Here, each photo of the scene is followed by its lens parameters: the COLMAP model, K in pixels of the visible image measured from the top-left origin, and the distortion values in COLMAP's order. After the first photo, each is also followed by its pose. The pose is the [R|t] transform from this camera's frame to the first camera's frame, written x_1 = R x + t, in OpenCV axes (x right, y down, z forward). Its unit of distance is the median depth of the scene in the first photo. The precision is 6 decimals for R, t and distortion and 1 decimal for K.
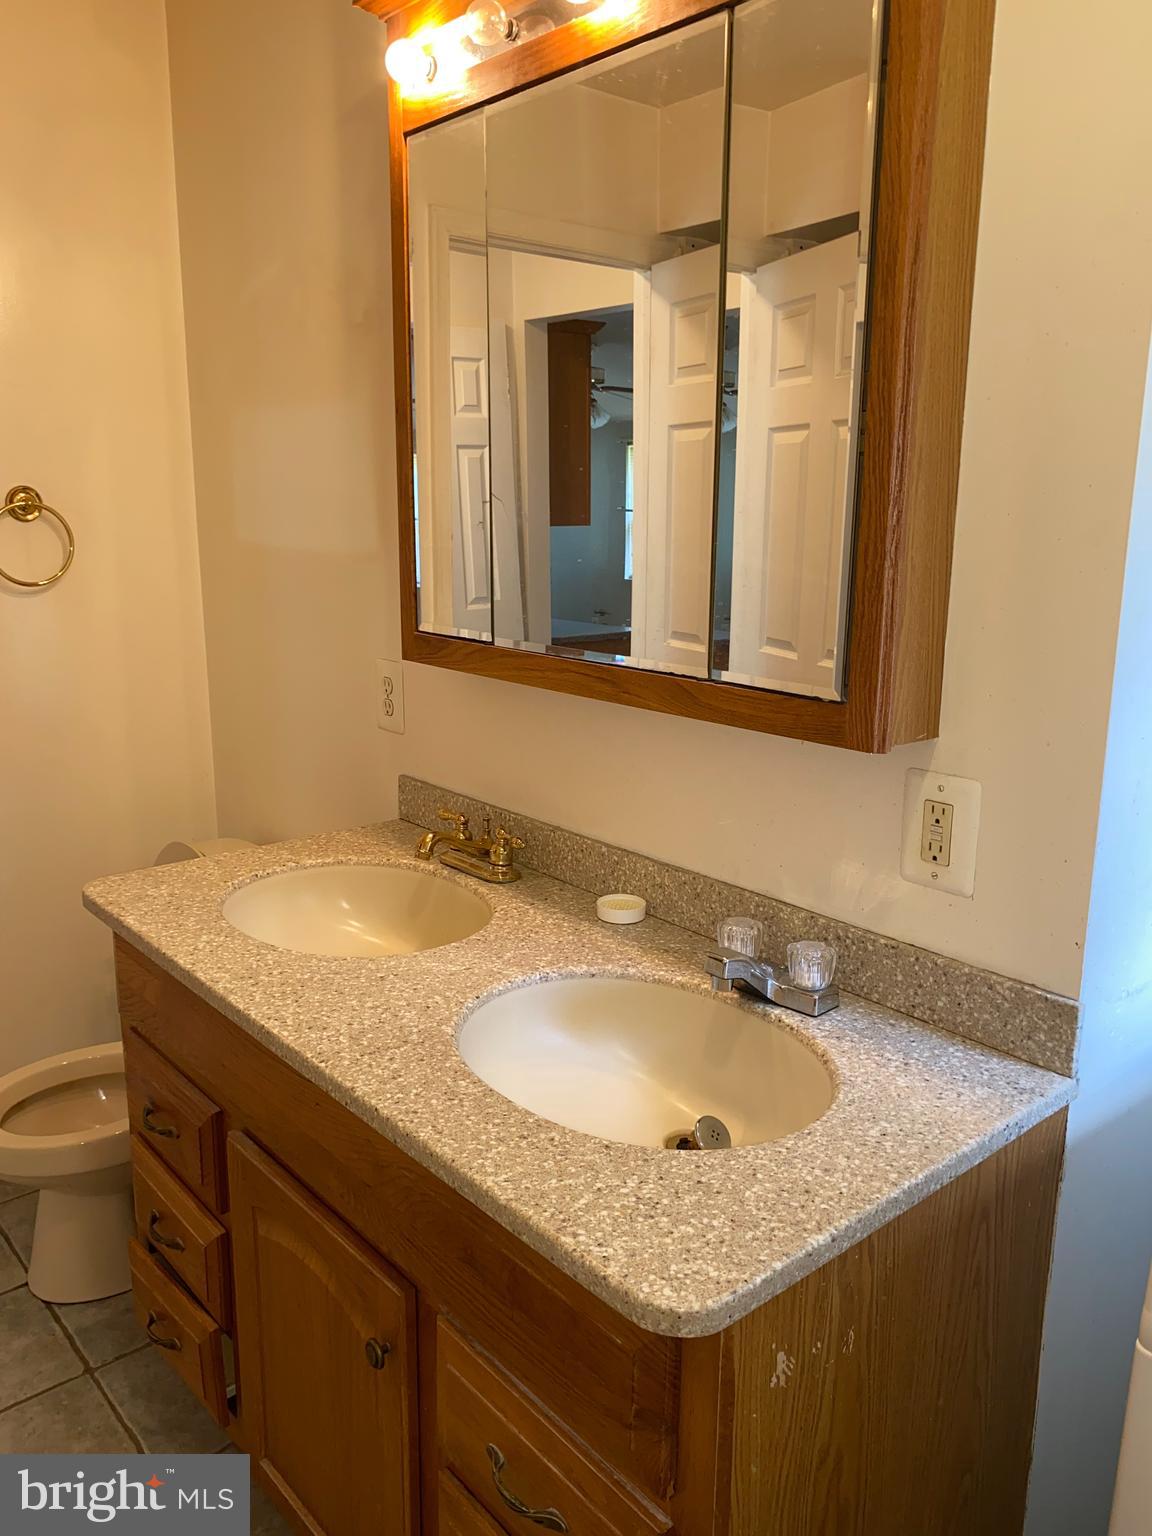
lens RADIAL K [[1175.8, 0, 581.6], [0, 1175.8, 769.2], [0, 0, 1]] dist [0.008903, -0.031765]
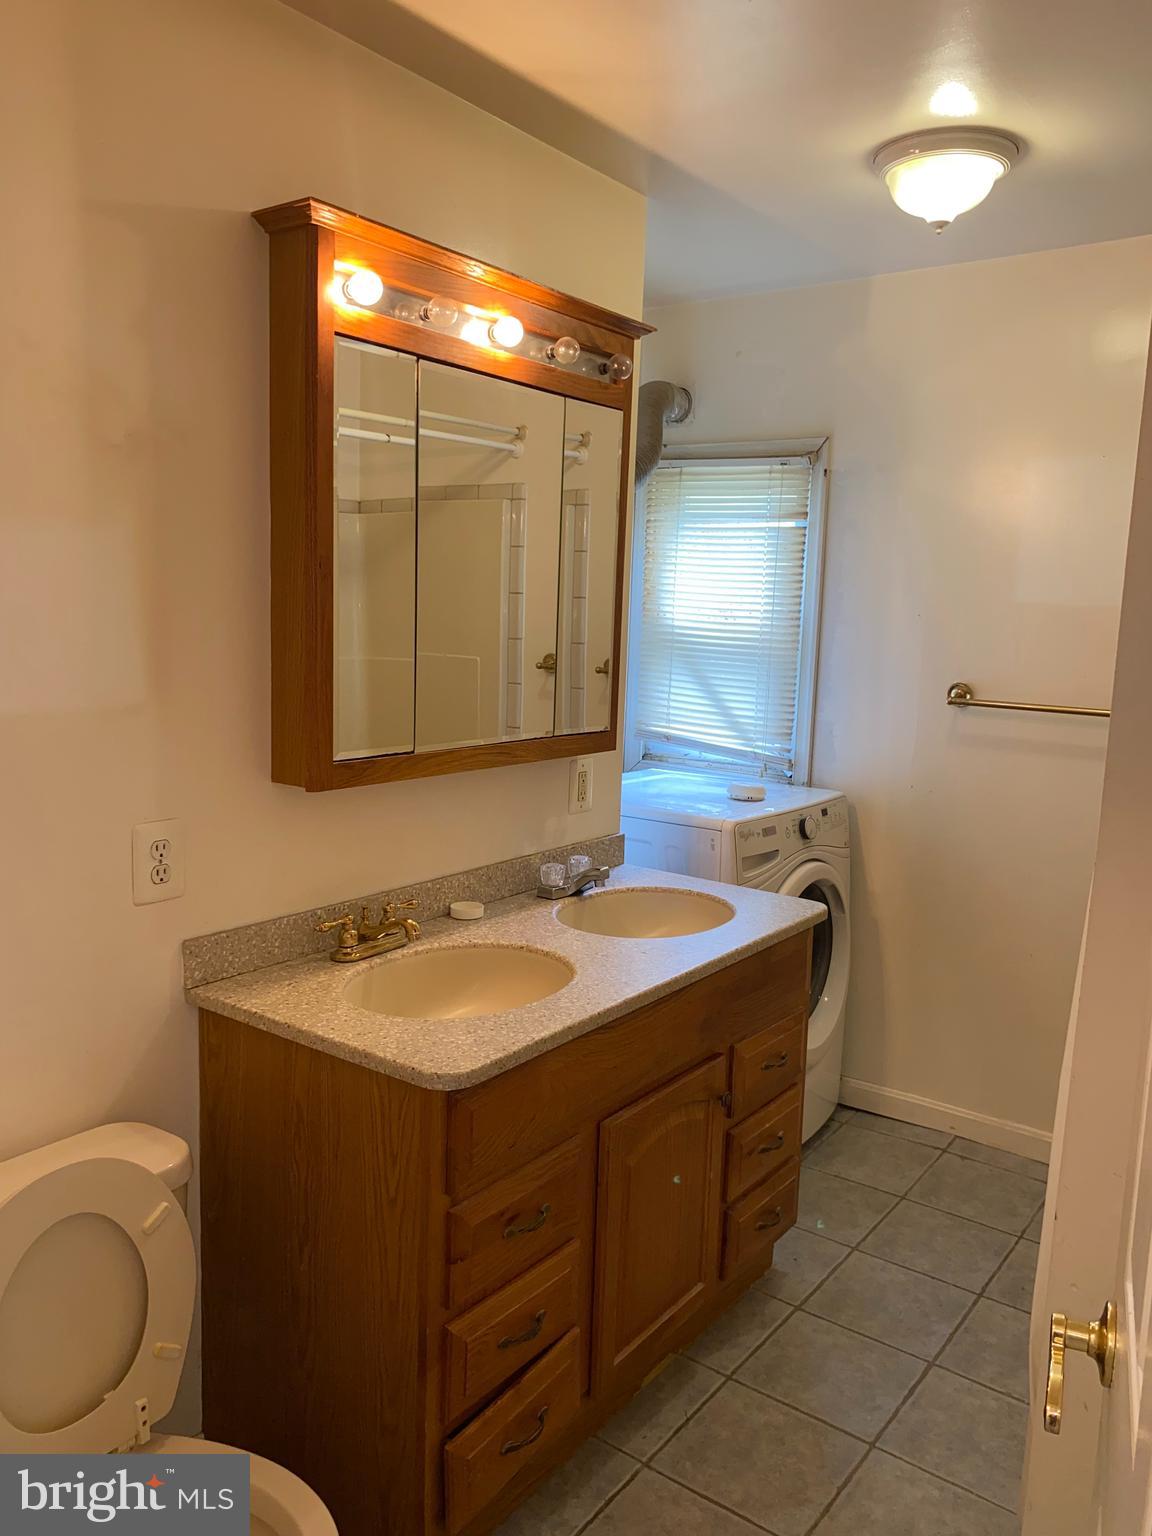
lens RADIAL K [[1175.8, 0, 581.6], [0, 1175.8, 767.3], [0, 0, 1]] dist [0.008903, -0.031765]
pose [[-0.233597, -0.143304, 0.961715, -1.272944], [0.193012, 0.962563, 0.190312, -0.281367], [-0.952984, 0.230079, -0.197193, 1.015379]]
